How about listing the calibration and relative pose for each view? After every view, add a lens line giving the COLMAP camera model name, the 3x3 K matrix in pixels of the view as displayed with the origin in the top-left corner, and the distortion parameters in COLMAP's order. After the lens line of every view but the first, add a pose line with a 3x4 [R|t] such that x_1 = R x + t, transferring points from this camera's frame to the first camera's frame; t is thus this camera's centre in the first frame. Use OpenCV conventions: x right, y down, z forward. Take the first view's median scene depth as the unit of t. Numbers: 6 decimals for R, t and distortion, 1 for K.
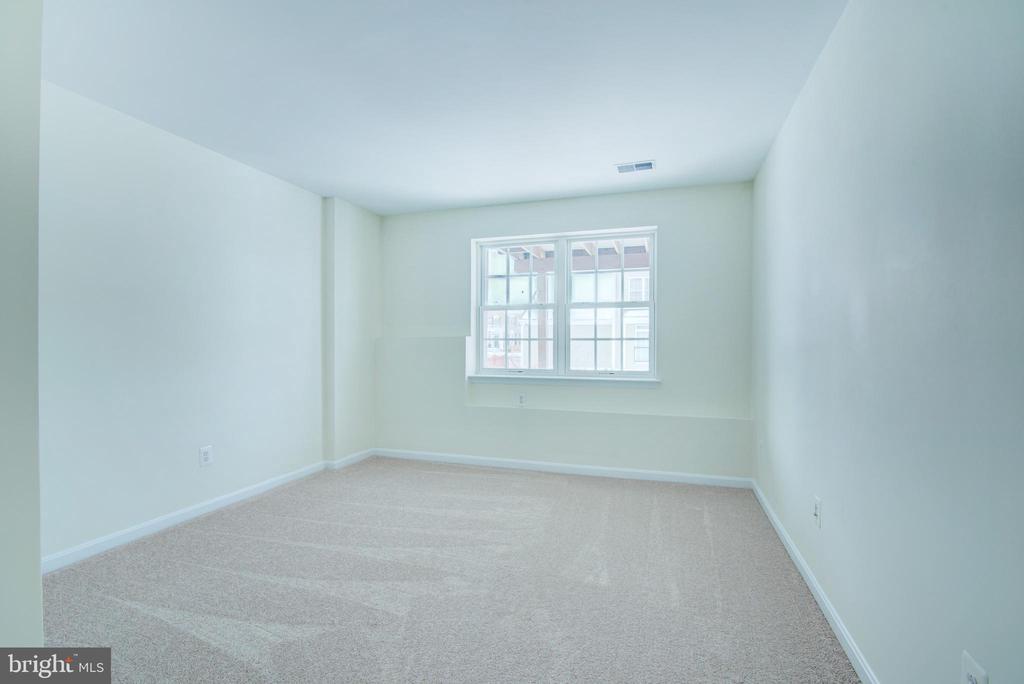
lens RADIAL K [[472.4, 0, 511.7], [0, 472.4, 349.3], [0, 0, 1]] dist [-0.003310, 0.000231]
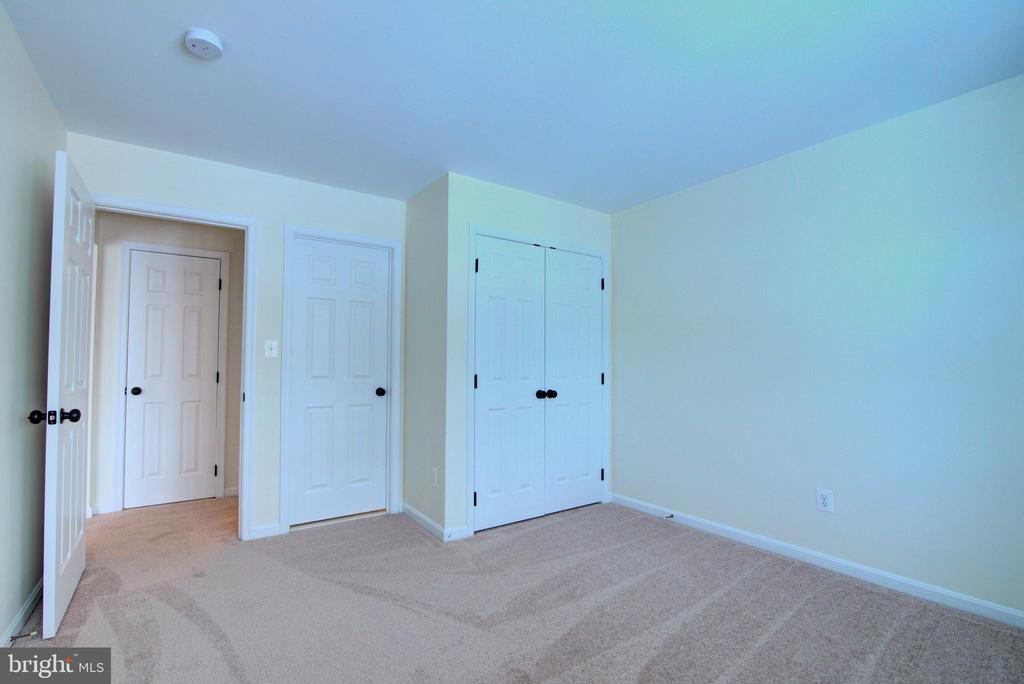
lens RADIAL K [[472.4, 0, 511.7], [0, 472.4, 349.3], [0, 0, 1]] dist [-0.003310, 0.000231]
pose [[-0.587047, -0.024296, -0.809188, 0.386676], [-0.007134, 0.999666, -0.024840, -0.022297], [0.809522, -0.008809, -0.587024, 1.061998]]
